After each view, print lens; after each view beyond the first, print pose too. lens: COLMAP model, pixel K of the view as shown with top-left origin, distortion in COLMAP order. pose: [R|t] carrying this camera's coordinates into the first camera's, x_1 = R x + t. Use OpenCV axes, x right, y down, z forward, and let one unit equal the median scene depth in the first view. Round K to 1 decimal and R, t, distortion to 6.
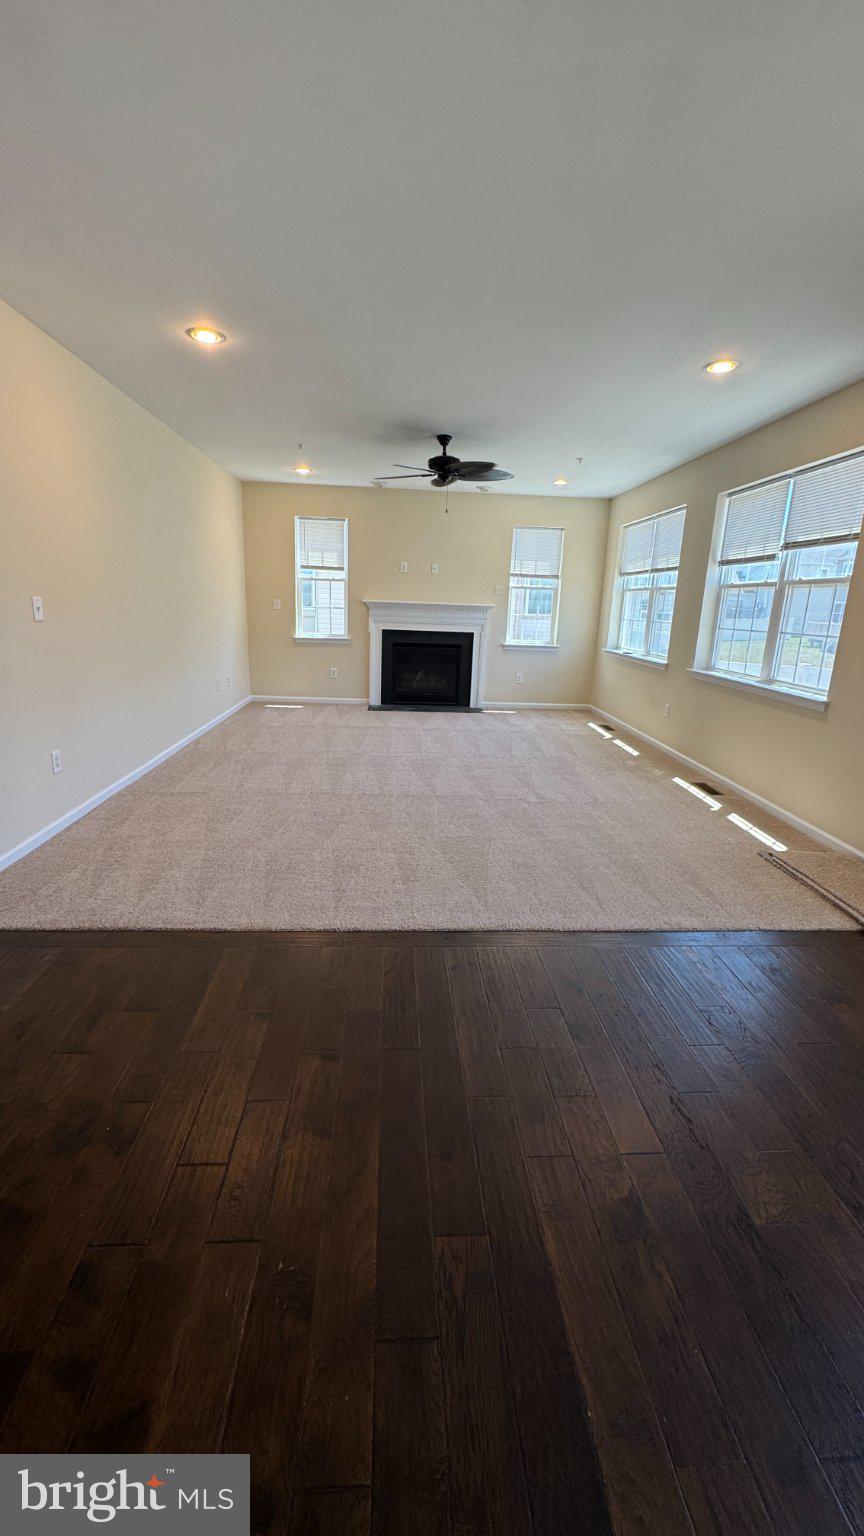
lens RADIAL K [[612.9, 0, 433.0], [0, 612.9, 765.4], [0, 0, 1]] dist [-0.003010, -0.000057]
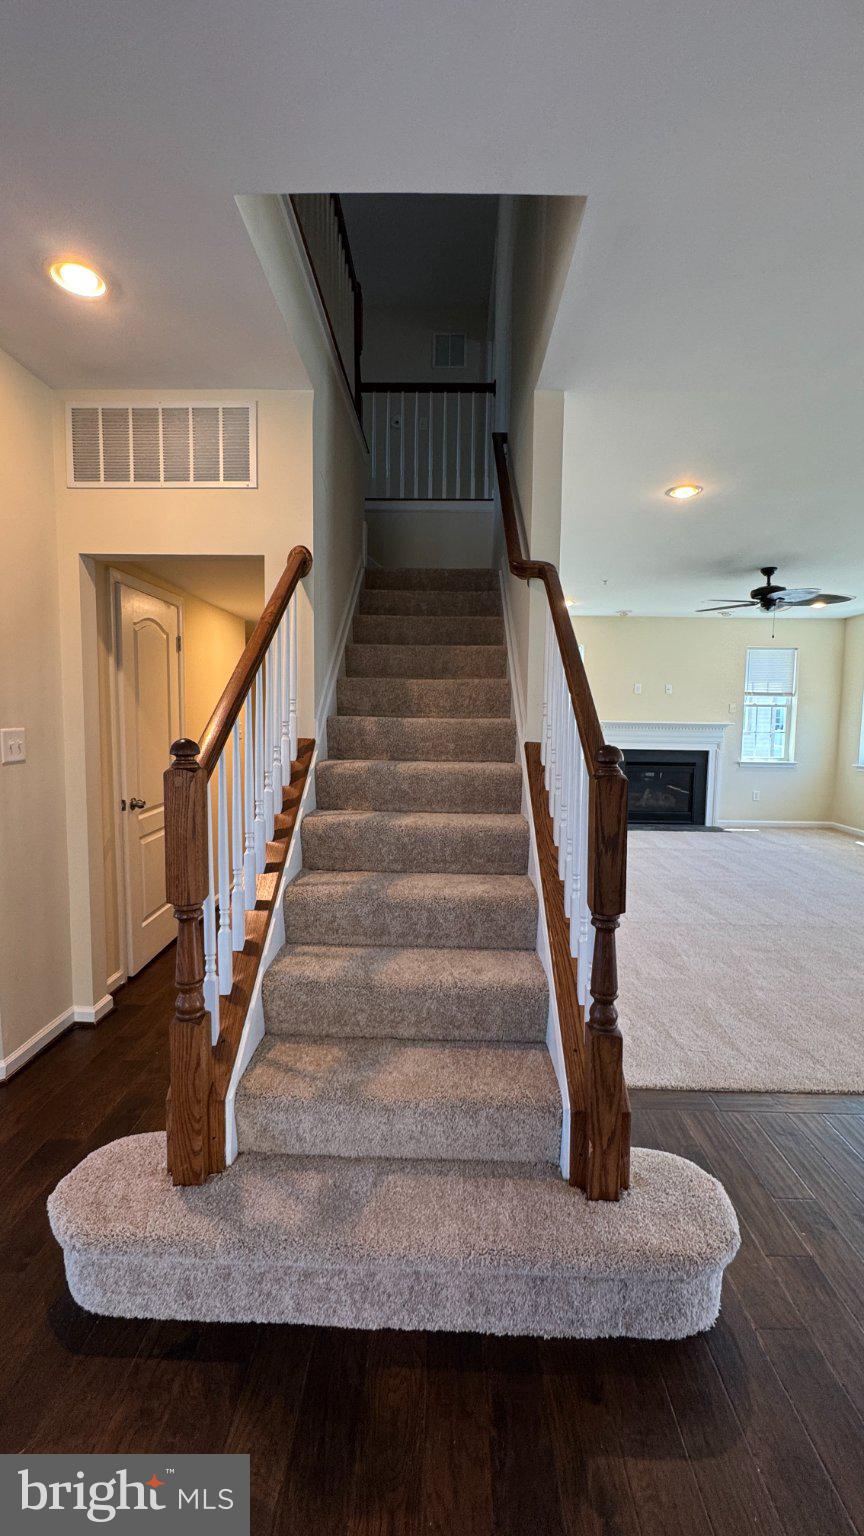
lens RADIAL K [[612.9, 0, 433.0], [0, 612.9, 765.4], [0, 0, 1]] dist [-0.003010, -0.000057]
pose [[0.995971, -0.015670, -0.088292, -0.297635], [-0.000779, 0.983064, -0.183261, -0.011983], [0.089668, 0.182591, 0.979091, -0.003381]]
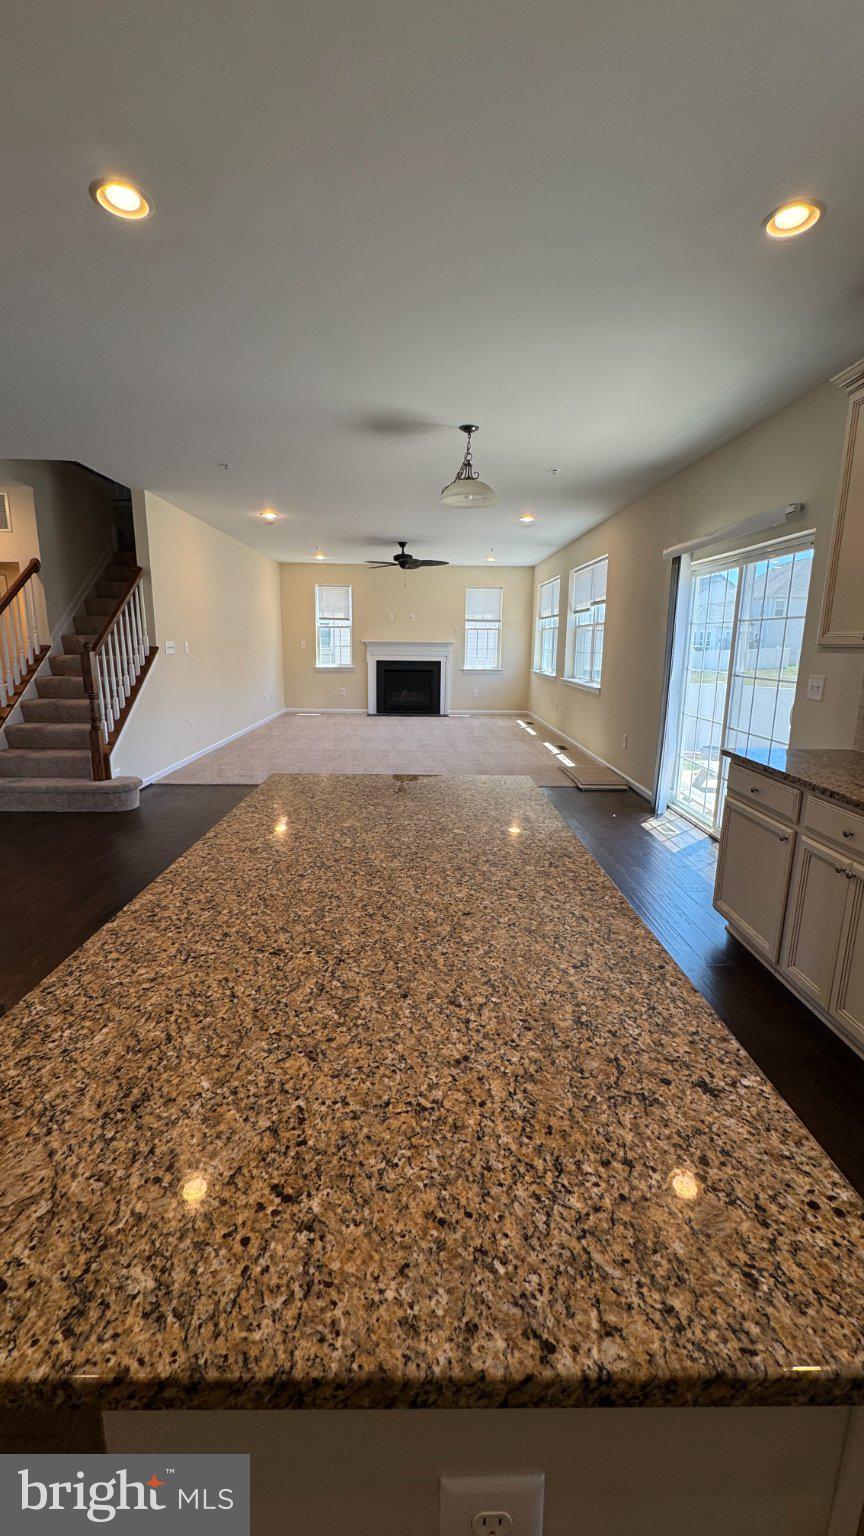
lens RADIAL K [[612.9, 0, 433.0], [0, 612.9, 765.4], [0, 0, 1]] dist [-0.003010, -0.000057]
pose [[0.999114, -0.015886, -0.038964, 0.101543], [0.013501, 0.998064, -0.060718, 0.111921], [0.039853, 0.060138, 0.997394, -0.406327]]
